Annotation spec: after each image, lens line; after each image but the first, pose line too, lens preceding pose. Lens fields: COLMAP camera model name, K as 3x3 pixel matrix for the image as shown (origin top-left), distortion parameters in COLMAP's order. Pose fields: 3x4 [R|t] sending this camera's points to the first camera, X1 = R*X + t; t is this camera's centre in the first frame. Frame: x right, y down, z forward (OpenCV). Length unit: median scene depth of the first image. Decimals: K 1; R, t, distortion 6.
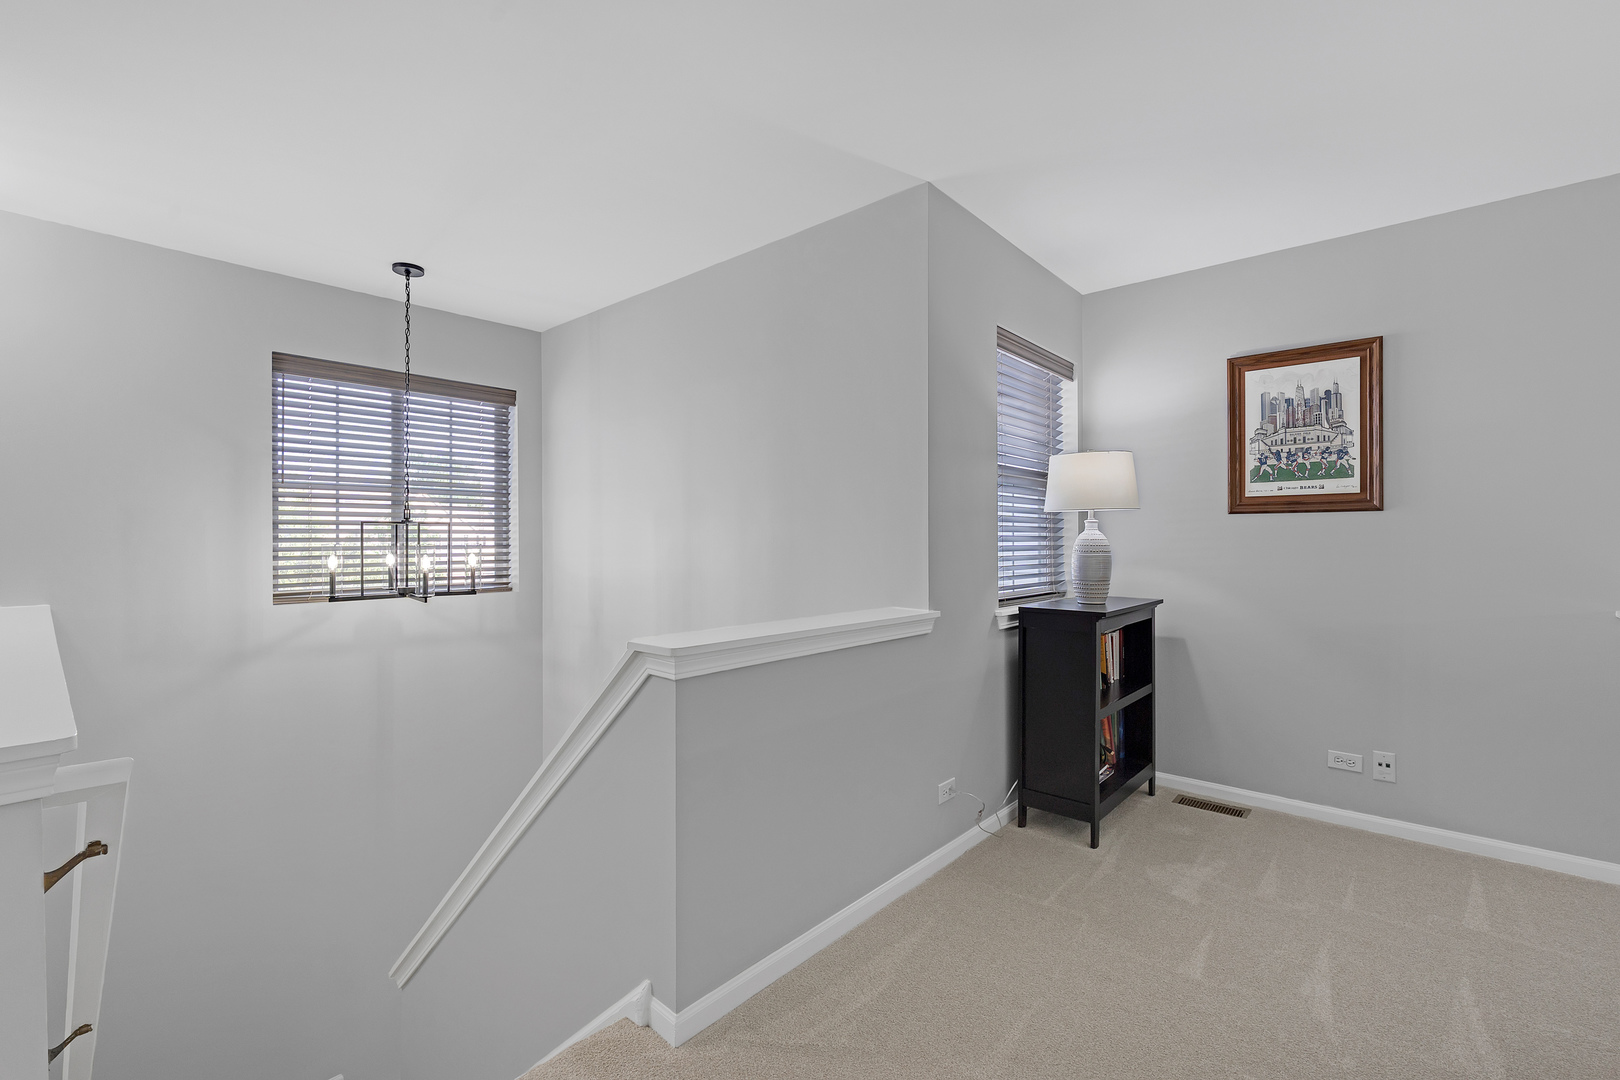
lens RADIAL K [[708.1, 0, 822.9], [0, 708.1, 538.6], [0, 0, 1]] dist [-0.001873, -0.001187]
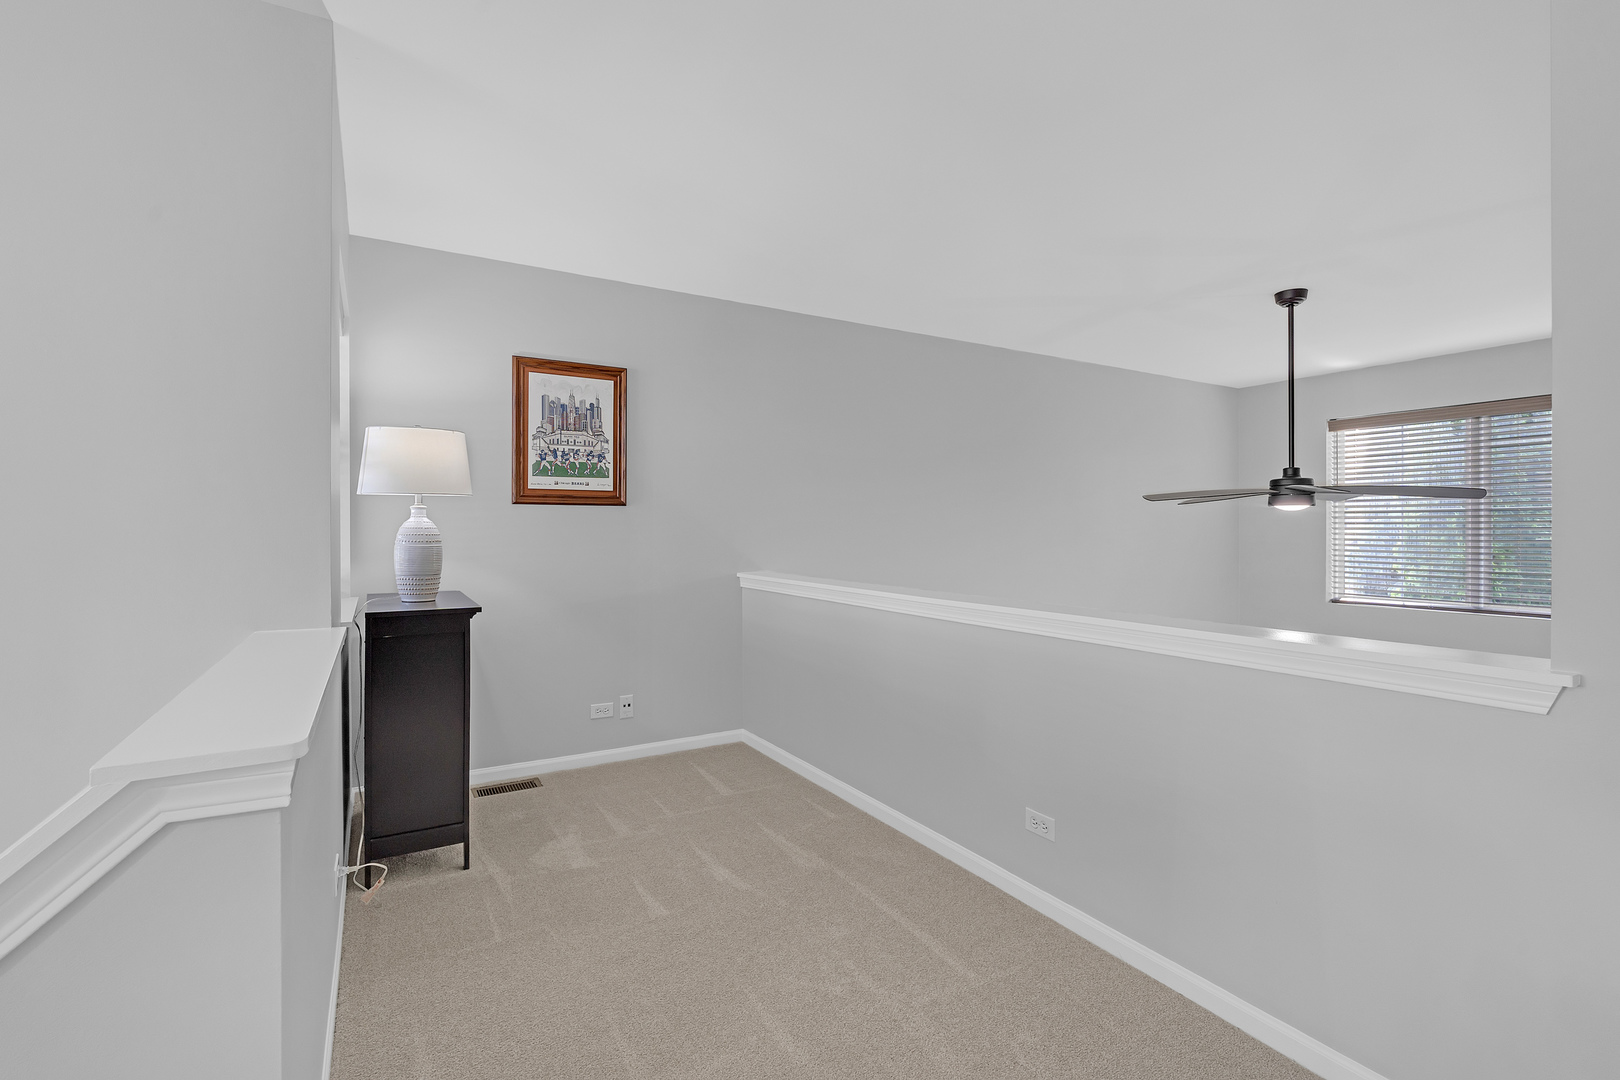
lens RADIAL K [[708.1, 0, 816.9], [0, 708.1, 533.9], [0, 0, 1]] dist [-0.001873, -0.001187]
pose [[0.327345, -0.005850, 0.944887, -0.286096], [-0.000545, 0.999979, 0.006380, 0.002436], [-0.944905, -0.002604, 0.327335, 0.248600]]
